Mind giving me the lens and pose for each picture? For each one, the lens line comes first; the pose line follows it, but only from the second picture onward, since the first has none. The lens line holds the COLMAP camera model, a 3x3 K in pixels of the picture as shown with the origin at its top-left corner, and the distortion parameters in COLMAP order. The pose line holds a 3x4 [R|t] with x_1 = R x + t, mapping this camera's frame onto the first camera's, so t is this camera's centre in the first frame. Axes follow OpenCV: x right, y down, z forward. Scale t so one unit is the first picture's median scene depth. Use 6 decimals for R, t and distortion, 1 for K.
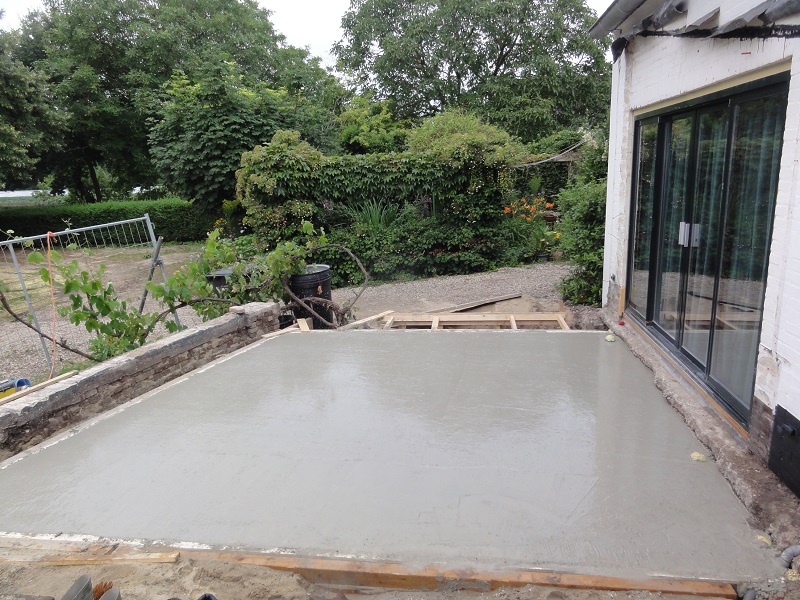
lens RADIAL K [[567.5, 0, 401.6], [0, 567.5, 297.3], [0, 0, 1]] dist [0.004596, -0.013273]
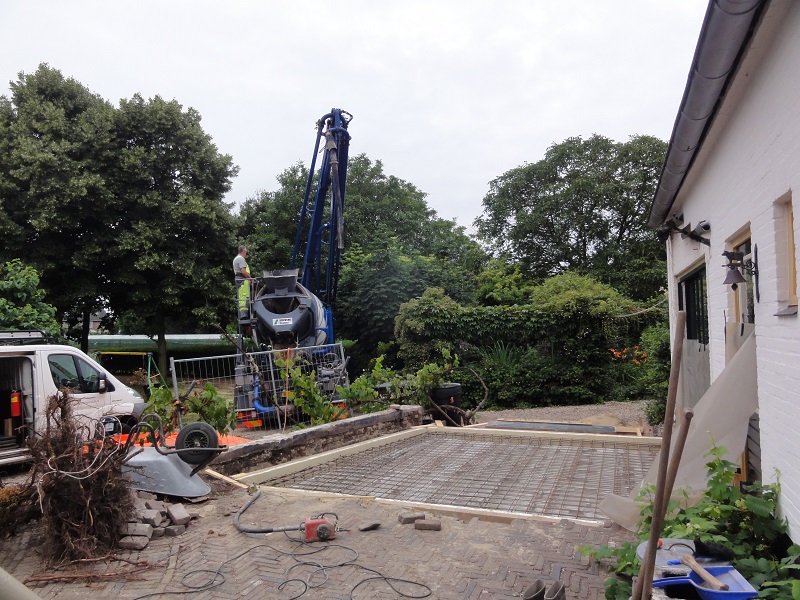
lens RADIAL K [[567.5, 0, 400.7], [0, 567.5, 300.0], [0, 0, 1]] dist [0.004596, -0.013273]
pose [[0.969805, 0.009082, -0.243711, 0.044042], [-0.071879, 0.965561, -0.250050, 0.069201], [0.233047, 0.260018, 0.937059, -0.248403]]
